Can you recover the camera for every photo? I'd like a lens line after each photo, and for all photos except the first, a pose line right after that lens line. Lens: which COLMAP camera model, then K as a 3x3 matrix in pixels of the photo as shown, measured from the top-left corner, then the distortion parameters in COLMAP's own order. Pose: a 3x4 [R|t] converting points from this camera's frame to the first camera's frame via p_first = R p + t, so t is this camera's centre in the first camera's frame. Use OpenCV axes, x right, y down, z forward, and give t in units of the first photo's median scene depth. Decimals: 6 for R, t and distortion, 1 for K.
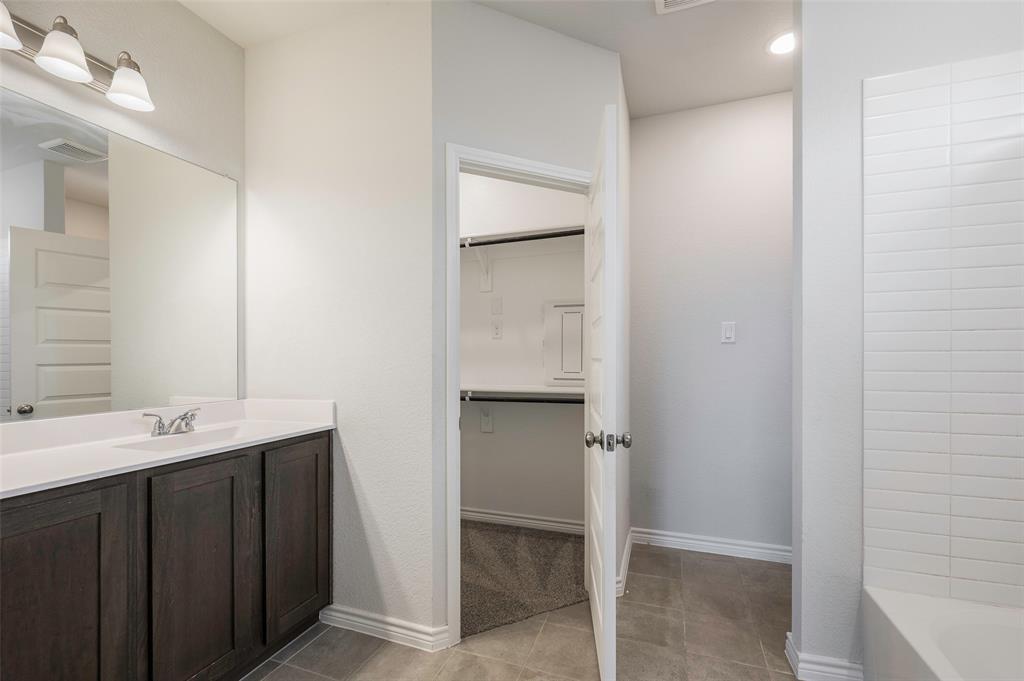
lens RADIAL K [[436.0, 0, 517.1], [0, 436.0, 345.7], [0, 0, 1]] dist [0.001908, 0.001366]
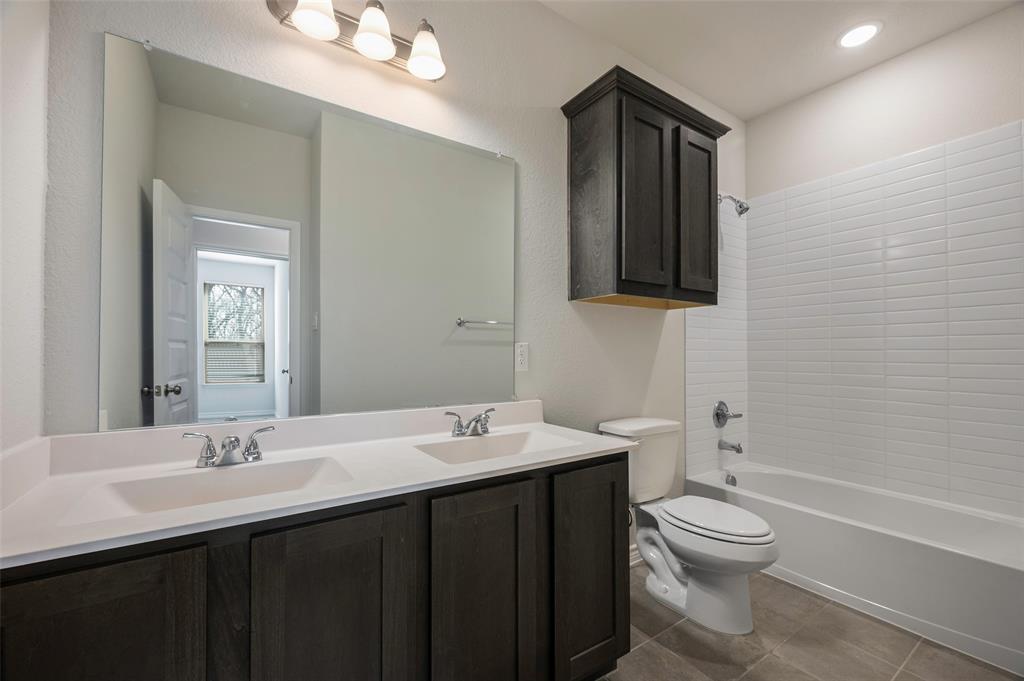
lens RADIAL K [[436.0, 0, 512.5], [0, 436.0, 343.9], [0, 0, 1]] dist [0.001908, 0.001366]
pose [[0.814832, -0.010955, -0.579594, -0.161675], [-0.003801, 0.999699, -0.024240, 0.025257], [0.579685, 0.021954, 0.814545, 0.280212]]
